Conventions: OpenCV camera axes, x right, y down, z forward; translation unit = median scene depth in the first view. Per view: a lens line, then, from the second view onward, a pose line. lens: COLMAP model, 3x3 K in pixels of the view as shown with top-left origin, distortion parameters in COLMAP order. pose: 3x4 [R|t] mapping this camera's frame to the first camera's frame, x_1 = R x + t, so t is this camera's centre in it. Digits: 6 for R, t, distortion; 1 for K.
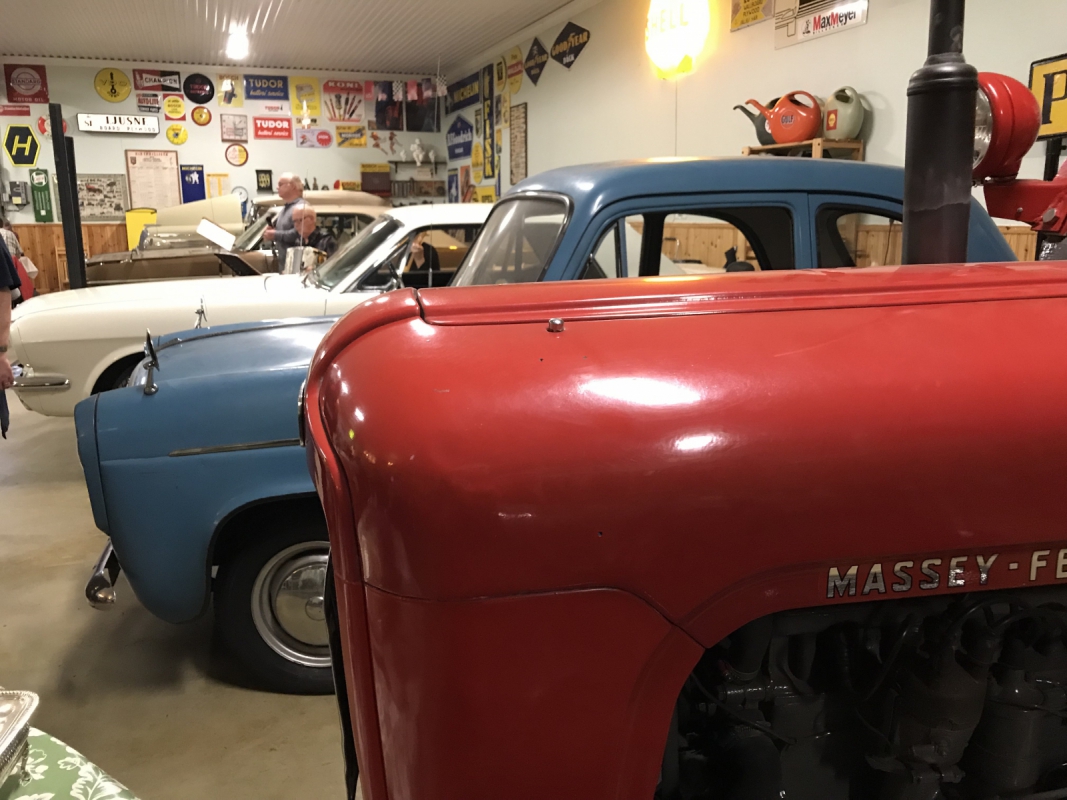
lens RADIAL K [[870.9, 0, 529.8], [0, 870.9, 402.9], [0, 0, 1]] dist [0.003174, -0.017696]
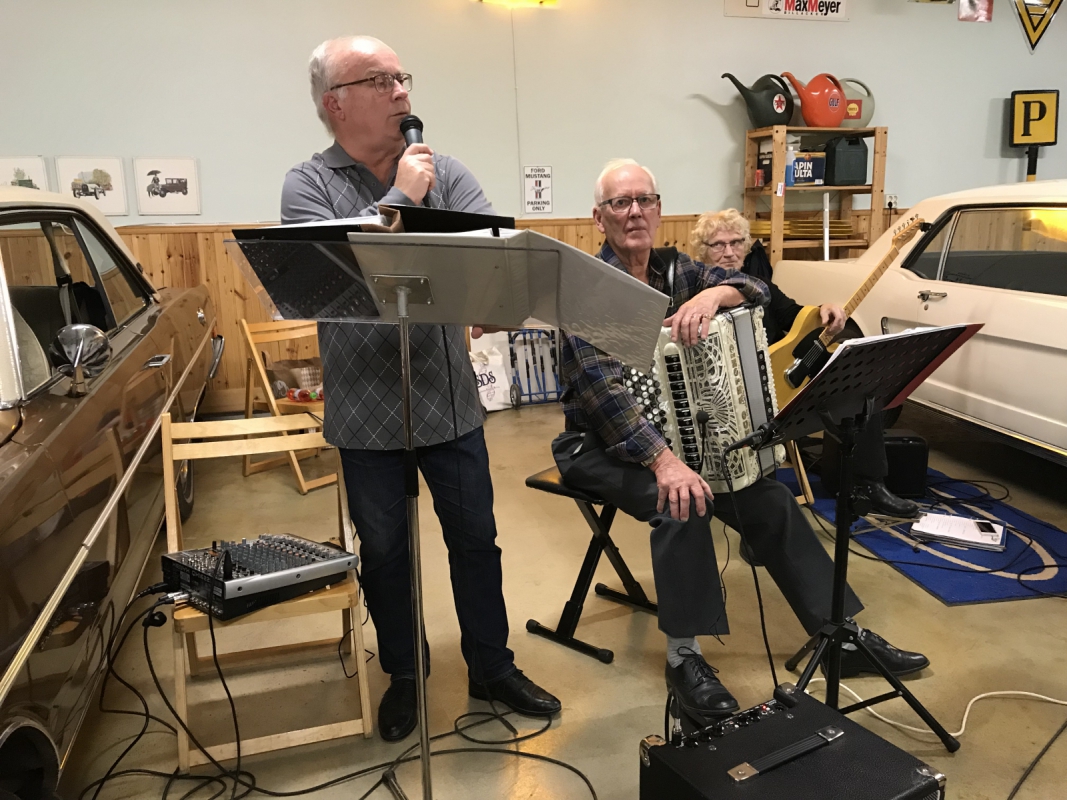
lens RADIAL K [[870.9, 0, 534.1], [0, 870.9, 399.4], [0, 0, 1]] dist [0.003174, -0.017696]
pose [[0.046760, -0.215202, 0.975449, -0.387977], [0.234616, 0.951567, 0.198687, -0.149590], [-0.970963, 0.219565, 0.094986, 0.691182]]
